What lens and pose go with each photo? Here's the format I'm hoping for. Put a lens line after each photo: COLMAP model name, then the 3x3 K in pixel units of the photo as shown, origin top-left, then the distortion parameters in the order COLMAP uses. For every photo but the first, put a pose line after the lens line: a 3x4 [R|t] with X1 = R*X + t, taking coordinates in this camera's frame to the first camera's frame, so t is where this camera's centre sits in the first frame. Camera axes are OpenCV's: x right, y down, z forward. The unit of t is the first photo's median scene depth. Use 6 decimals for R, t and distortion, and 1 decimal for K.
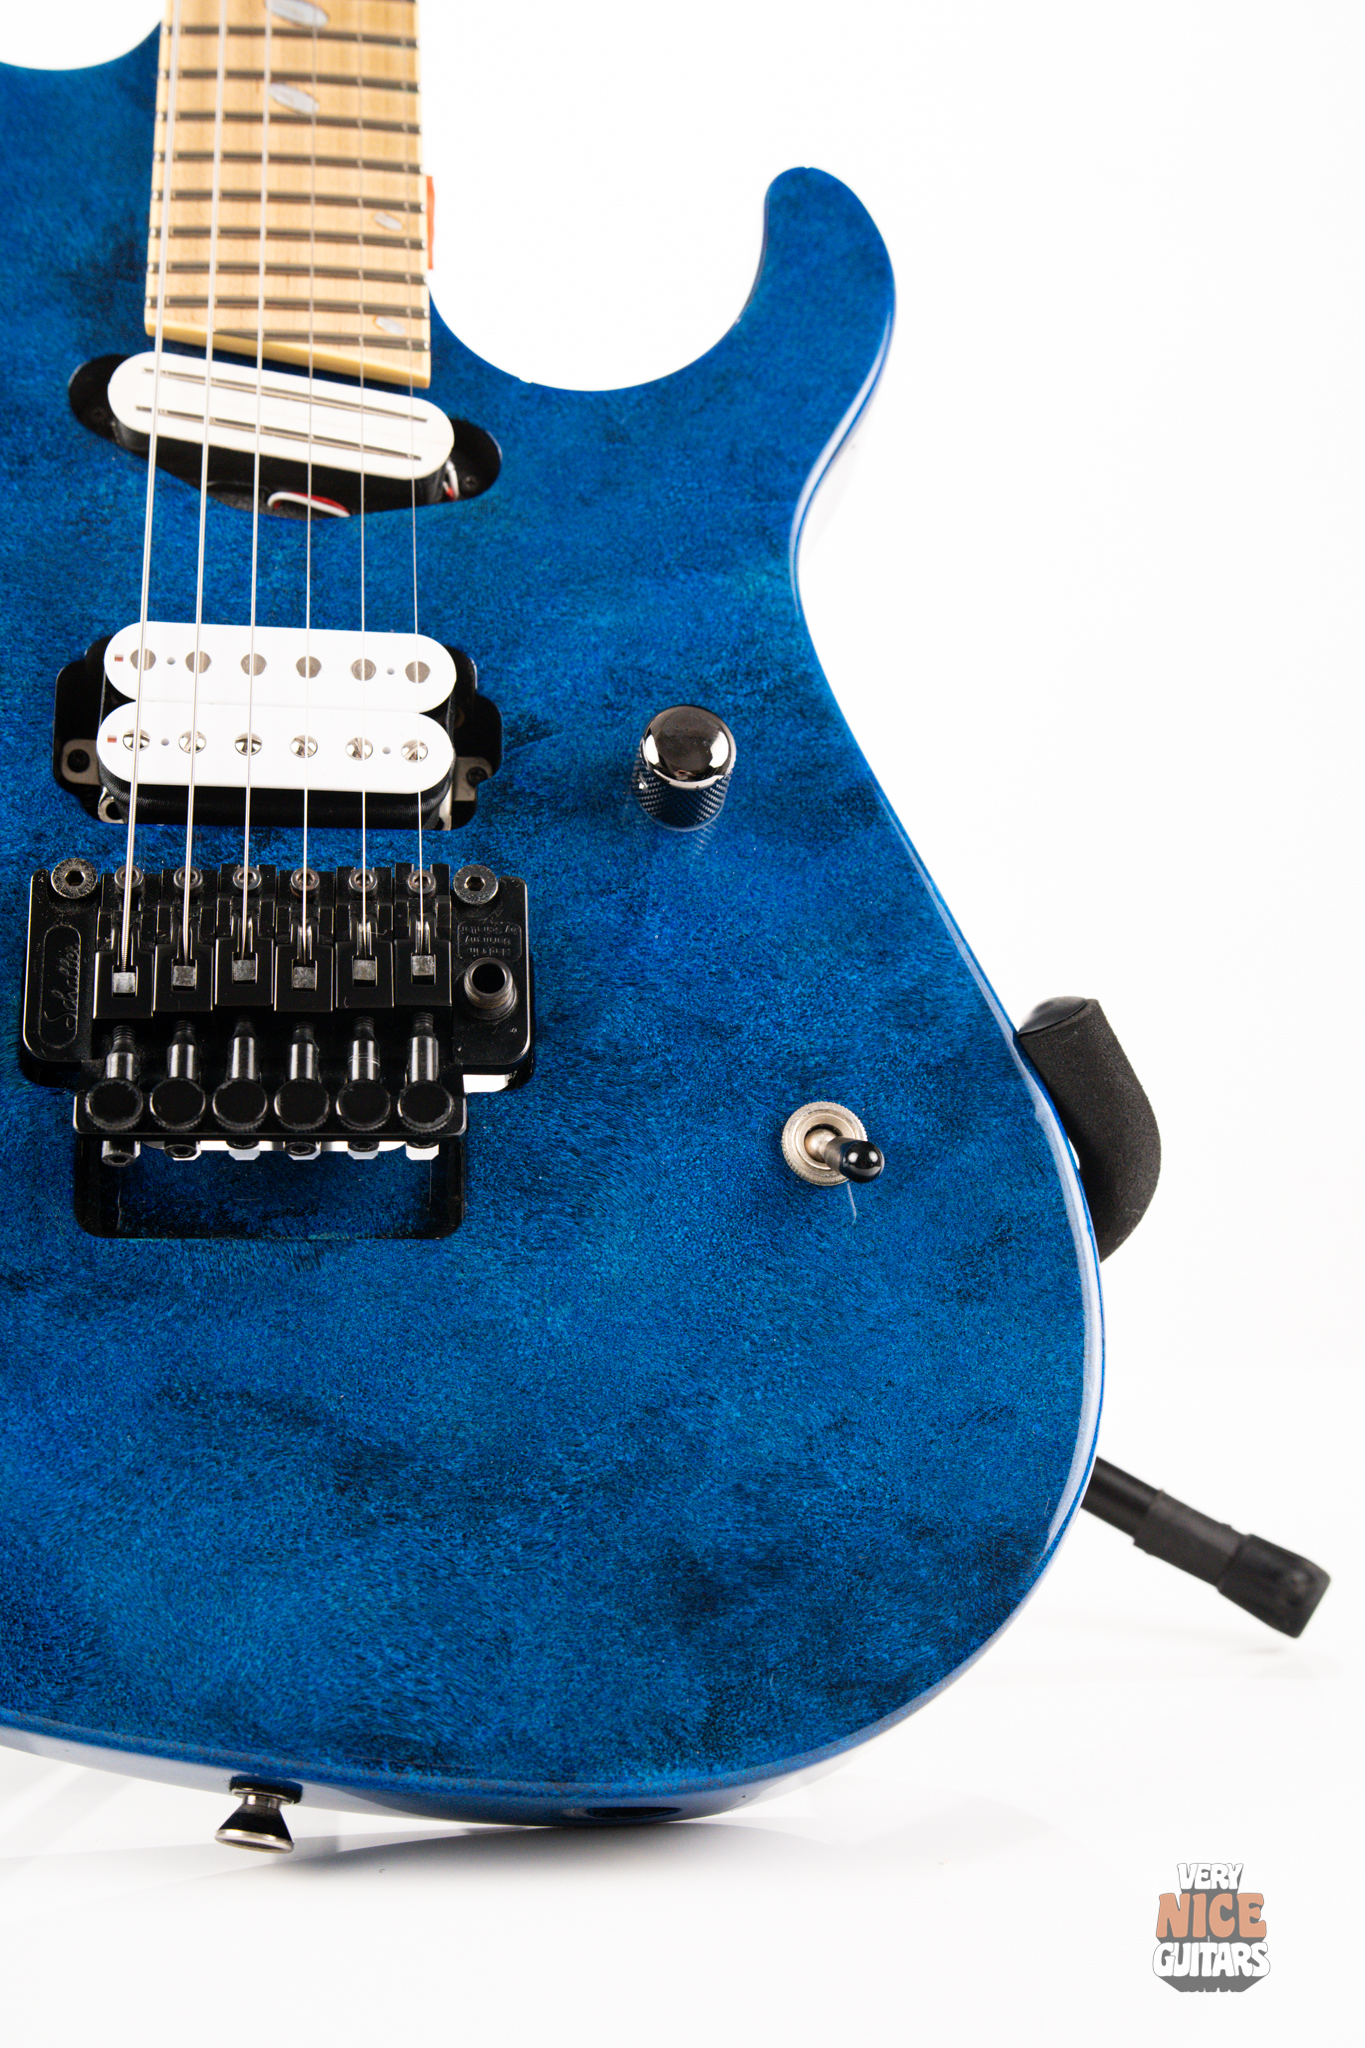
lens RADIAL K [[2910.2, 0, 684.7], [0, 2910.2, 1034.0], [0, 0, 1]] dist [0.097840, -0.312859]
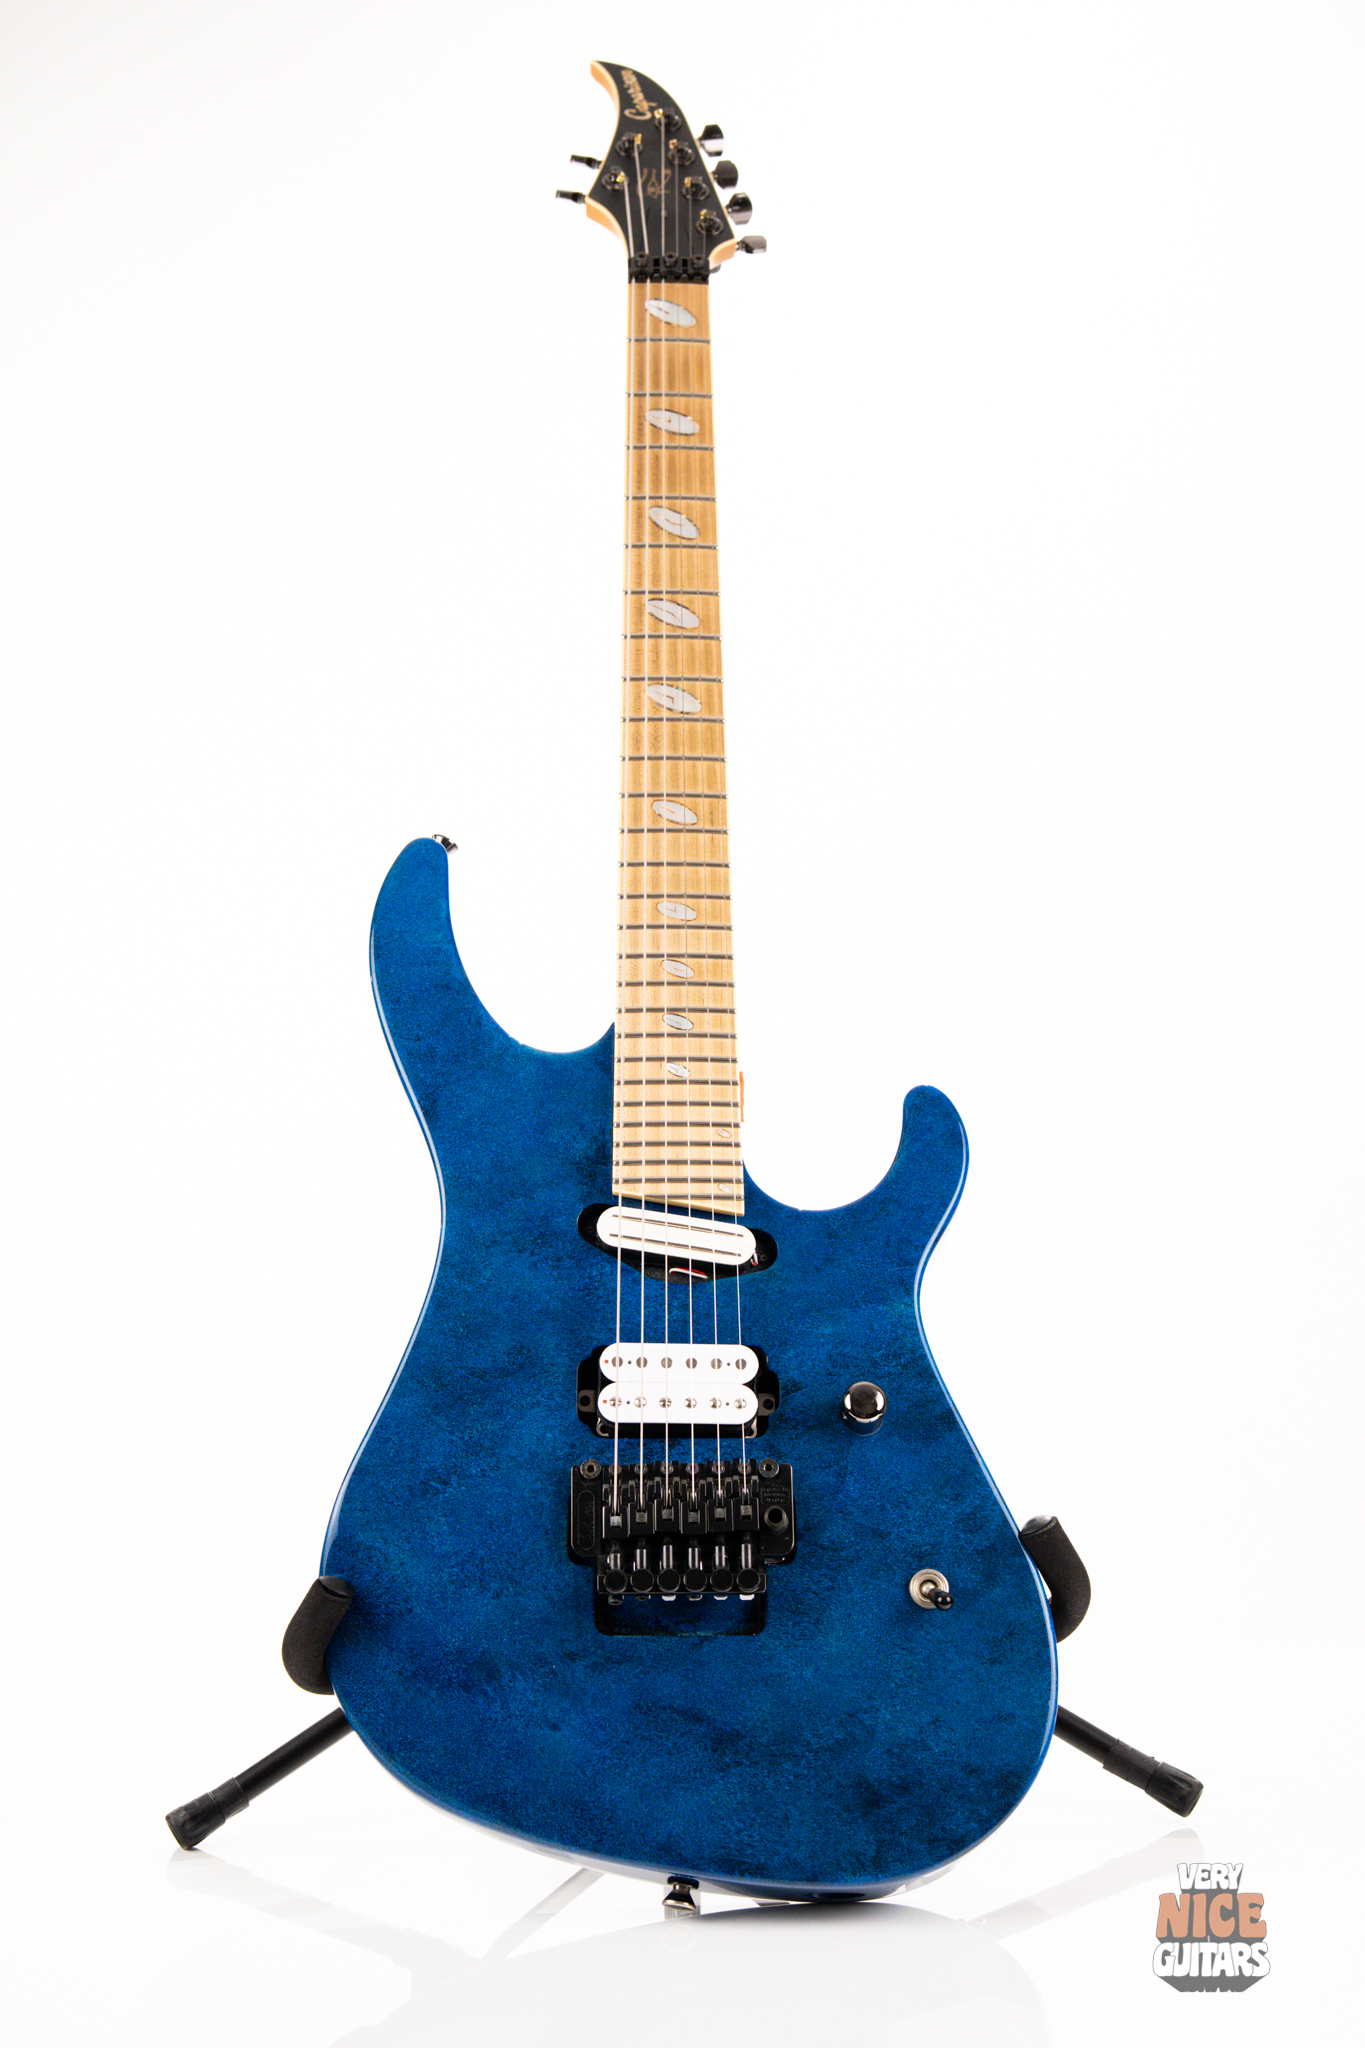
lens RADIAL K [[2945.8, 0, 695.8], [0, 2945.8, 1024.0], [0, 0, 1]] dist [0.103711, -0.297776]
pose [[0.995898, -0.014199, -0.089365, 0.077818], [0.010478, 0.999064, -0.041965, -0.294476], [0.089877, 0.040856, 0.995115, -1.244484]]
